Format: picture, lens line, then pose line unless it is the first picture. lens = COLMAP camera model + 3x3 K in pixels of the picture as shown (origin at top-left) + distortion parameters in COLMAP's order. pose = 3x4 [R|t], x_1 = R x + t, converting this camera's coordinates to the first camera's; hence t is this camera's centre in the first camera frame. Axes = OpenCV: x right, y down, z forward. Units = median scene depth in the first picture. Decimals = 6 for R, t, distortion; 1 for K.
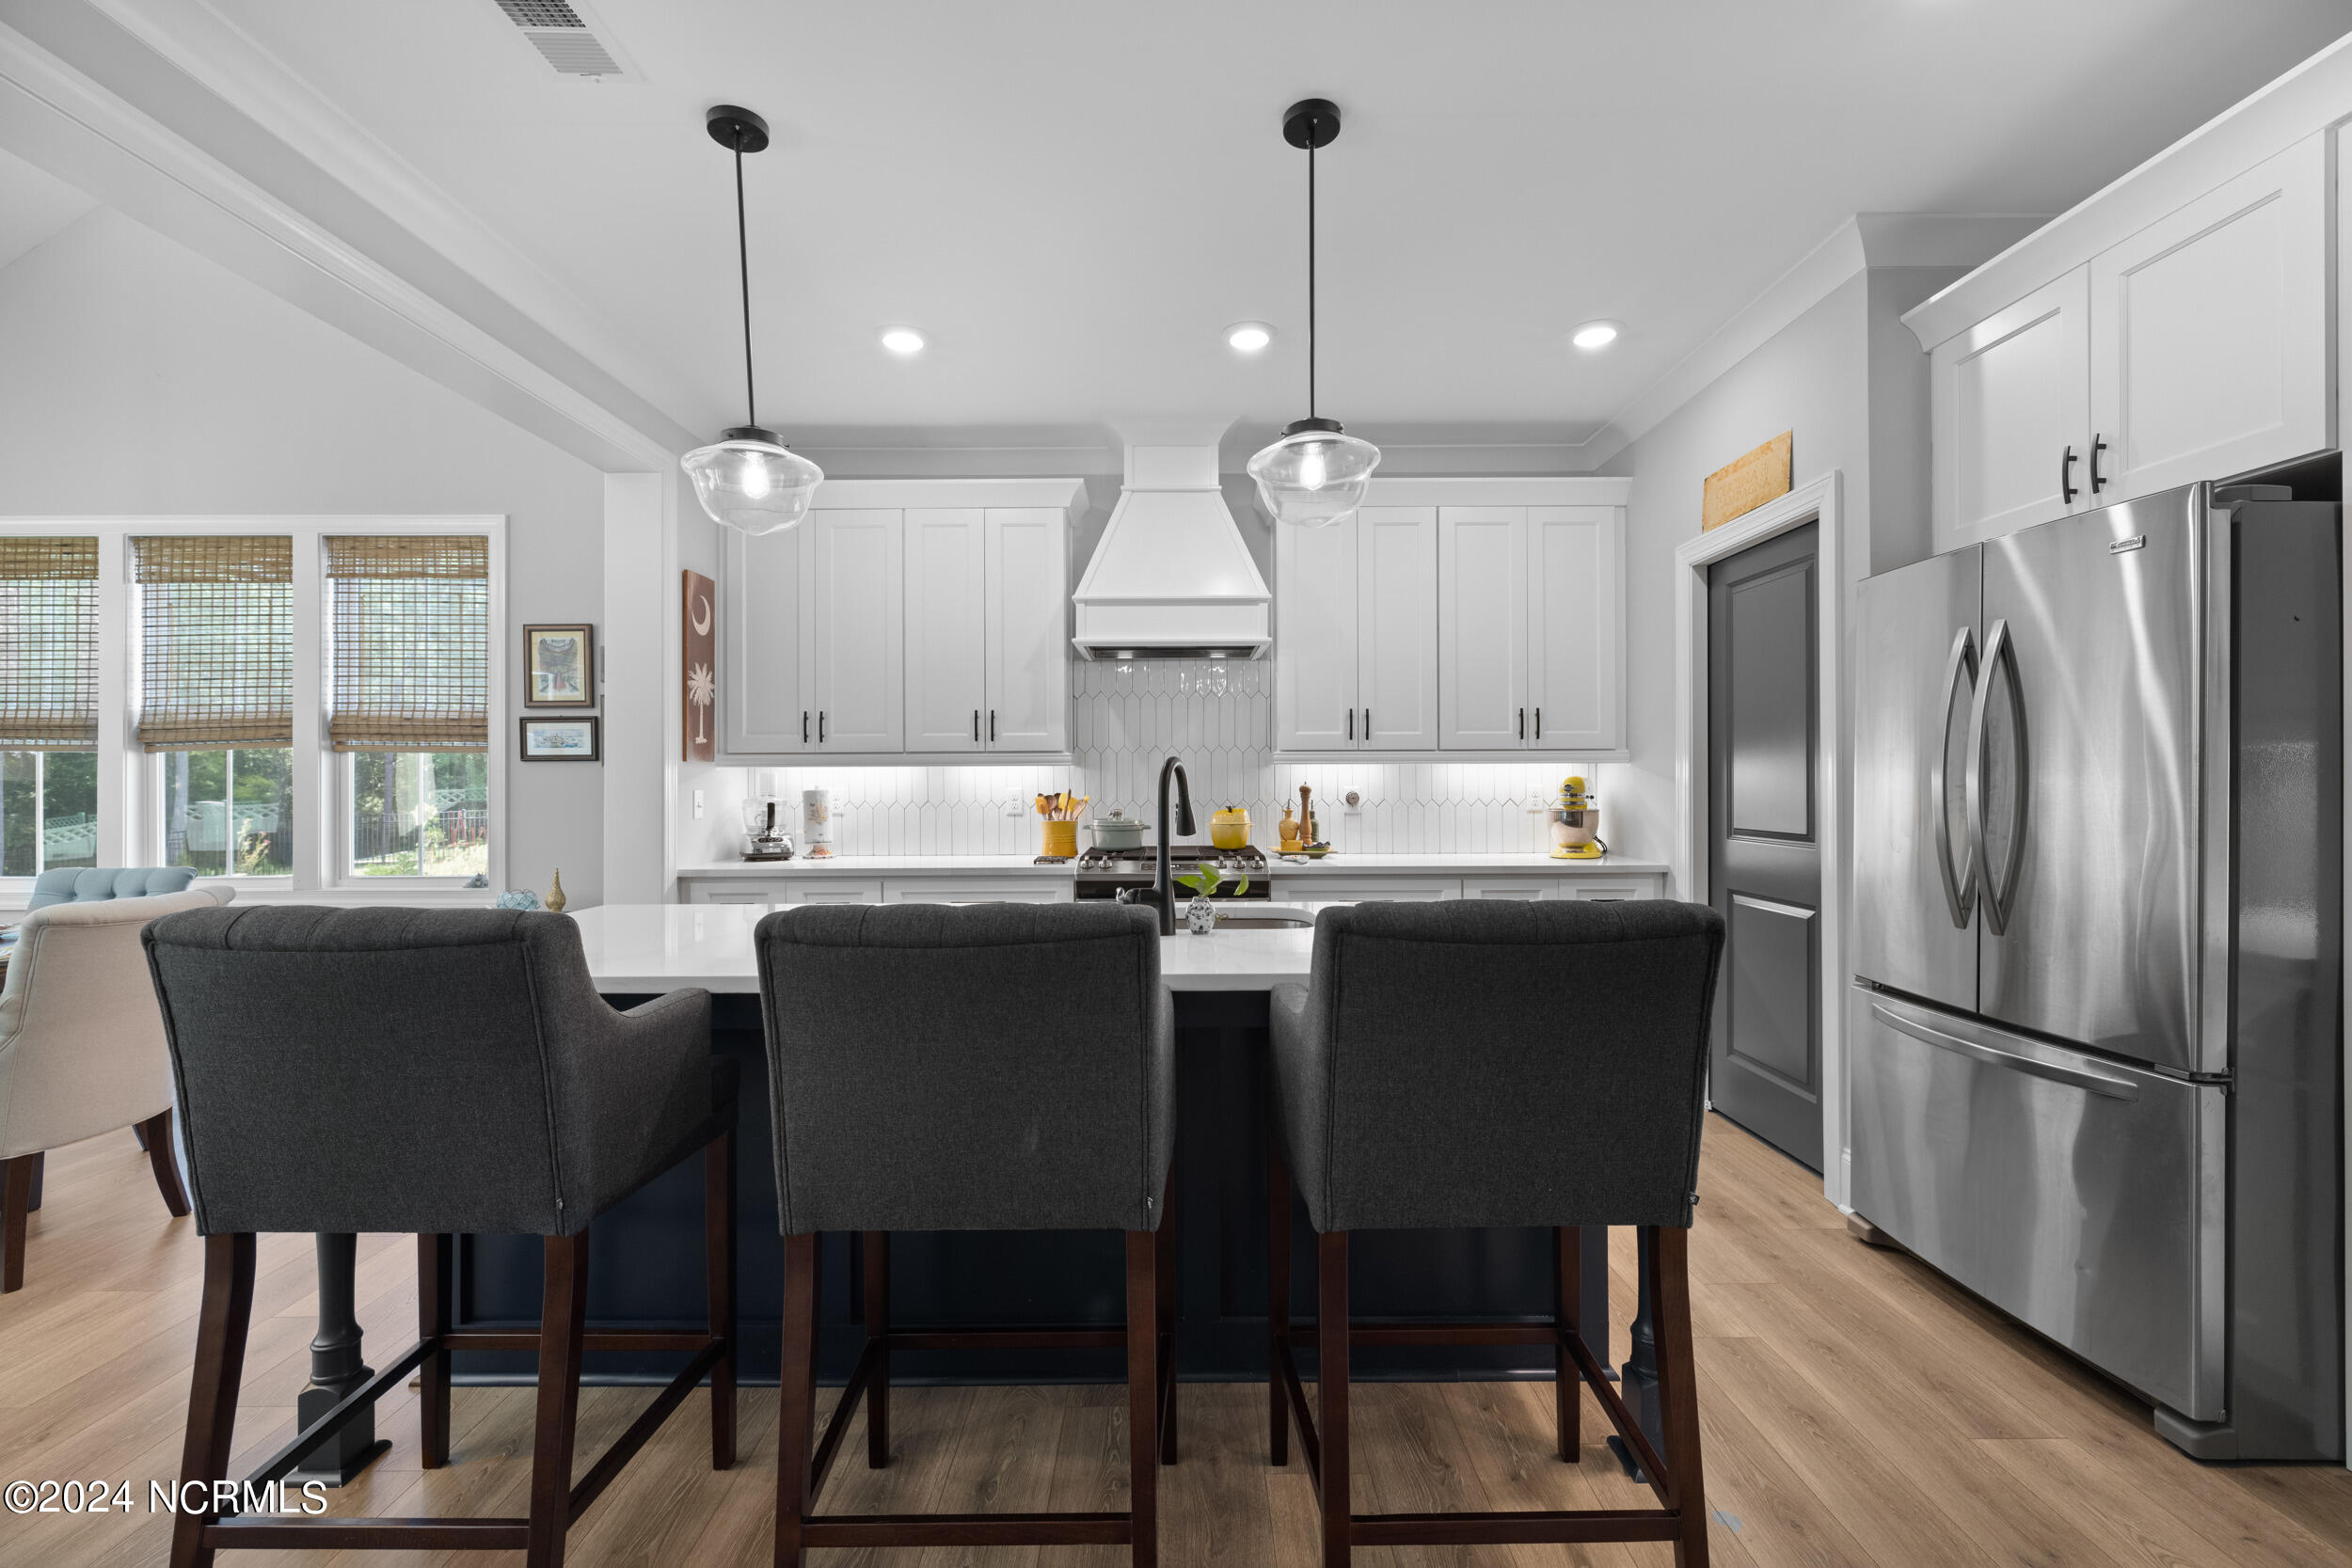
lens RADIAL K [[979.1, 0, 1174.1], [0, 979.1, 777.5], [0, 0, 1]] dist [0.001657, 0.000074]
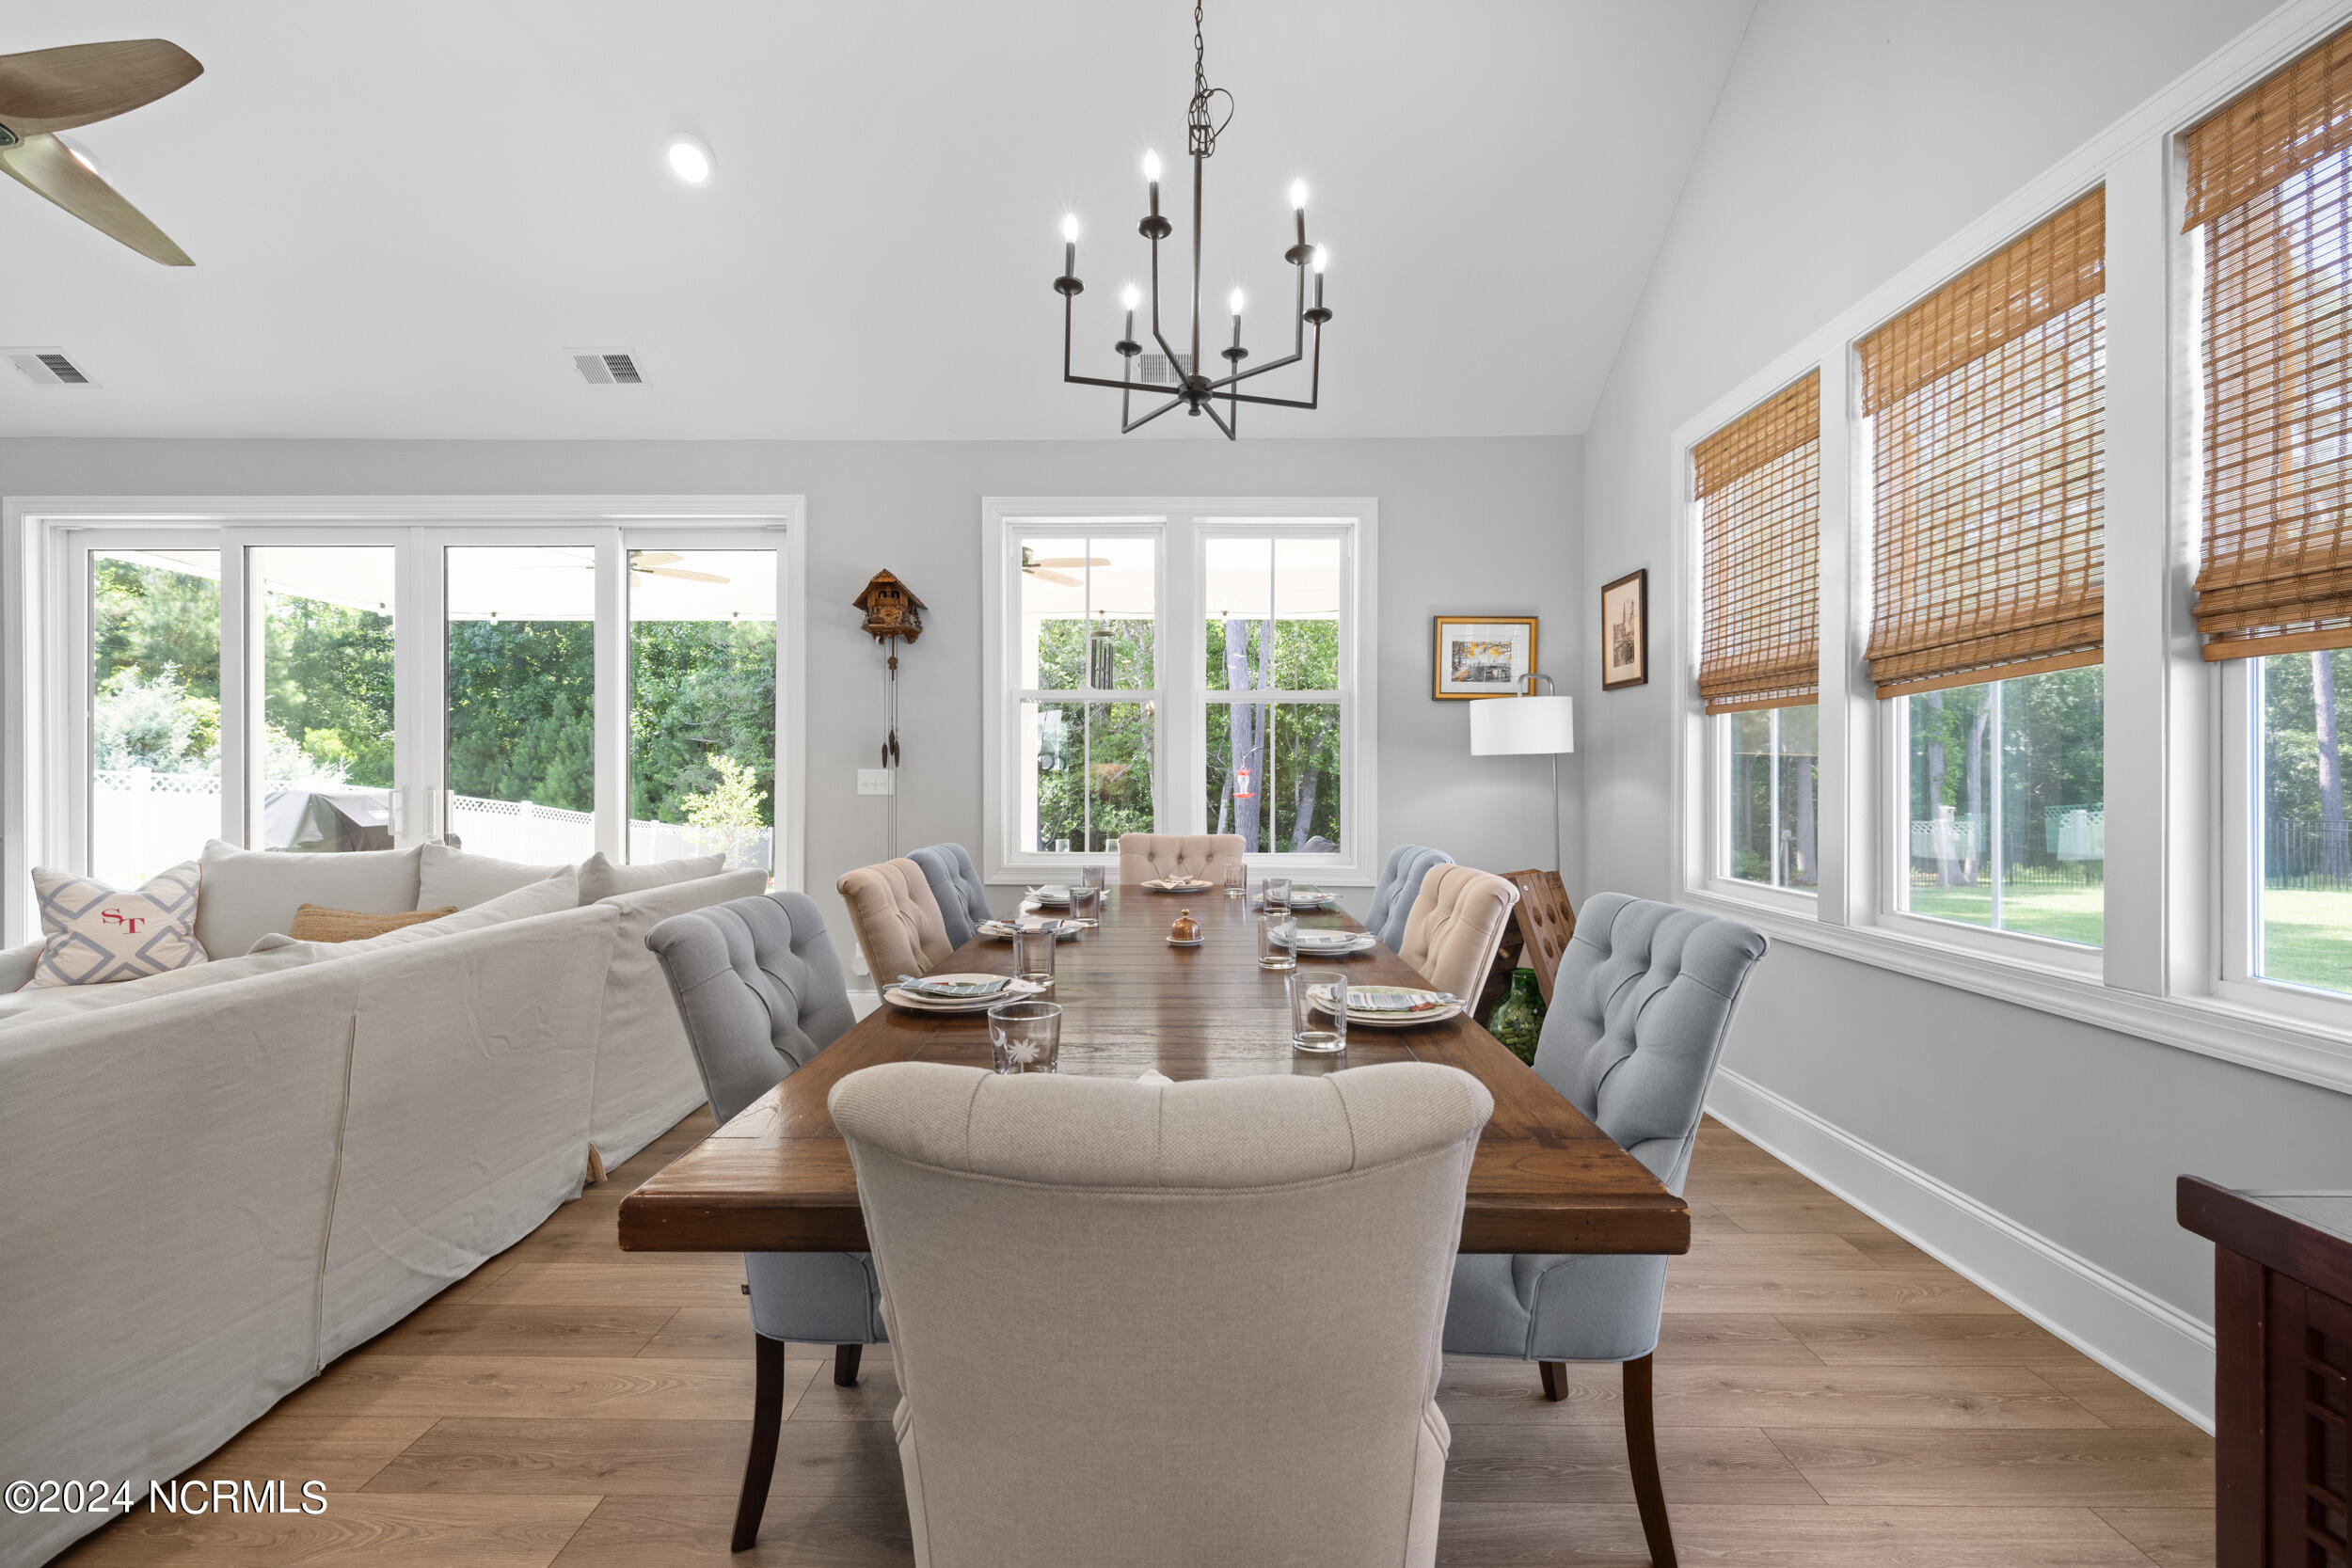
lens RADIAL K [[985.4, 0, 1173.4], [0, 985.4, 774.8], [0, 0, 1]] dist [0.000526, 0.000084]
pose [[-0.009366, 0.001176, -0.999955, -0.453907], [0.001178, 0.999999, 0.001165, 0.019966], [0.999955, -0.001167, -0.009367, 0.588243]]
